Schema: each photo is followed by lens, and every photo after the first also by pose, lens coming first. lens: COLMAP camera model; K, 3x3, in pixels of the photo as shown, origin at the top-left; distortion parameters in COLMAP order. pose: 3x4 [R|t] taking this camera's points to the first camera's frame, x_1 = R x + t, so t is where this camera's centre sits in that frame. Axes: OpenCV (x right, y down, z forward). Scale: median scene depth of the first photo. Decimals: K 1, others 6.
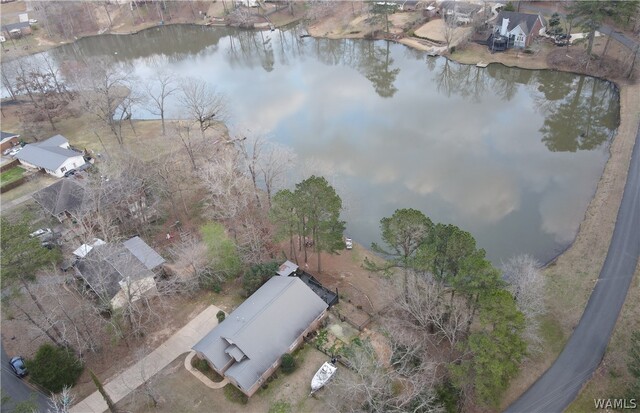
lens RADIAL K [[471.3, 0, 320.8], [0, 471.3, 192.4], [0, 0, 1]] dist [0.017030, 0.002731]
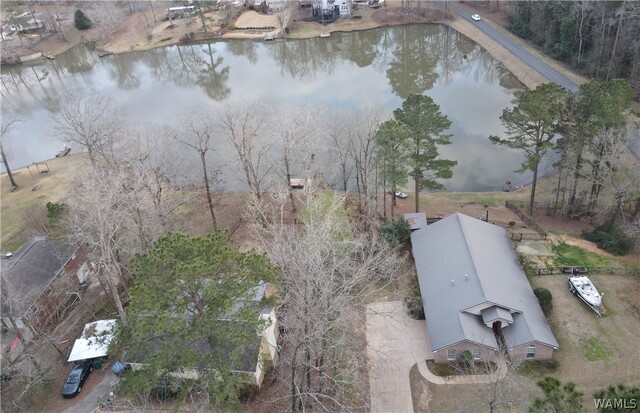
lens RADIAL K [[473.5, 0, 320.7], [0, 473.5, 170.6], [0, 0, 1]] dist [0.005759, 0.010494]
pose [[0.807552, -0.301329, 0.507011, -0.258295], [0.364323, 0.930880, -0.027037, 0.023512], [-0.463819, 0.206550, 0.861515, 0.179785]]
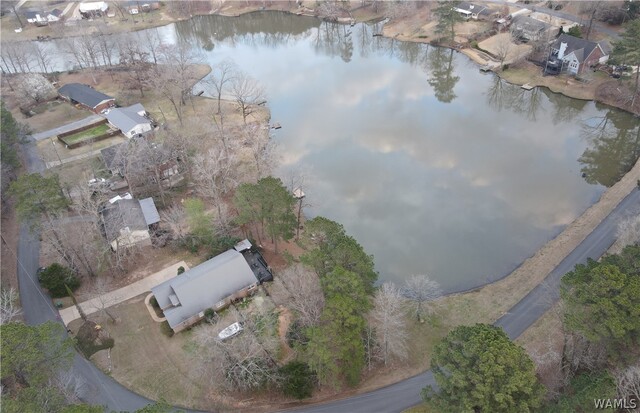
lens RADIAL K [[473.5, 0, 320.7], [0, 473.5, 170.6], [0, 0, 1]] dist [0.005759, 0.010494]
pose [[0.957884, 0.166817, -0.233732, 0.176839], [-0.164939, 0.985915, 0.027704, -0.046694], [0.235061, 0.012014, 0.971906, -0.078733]]
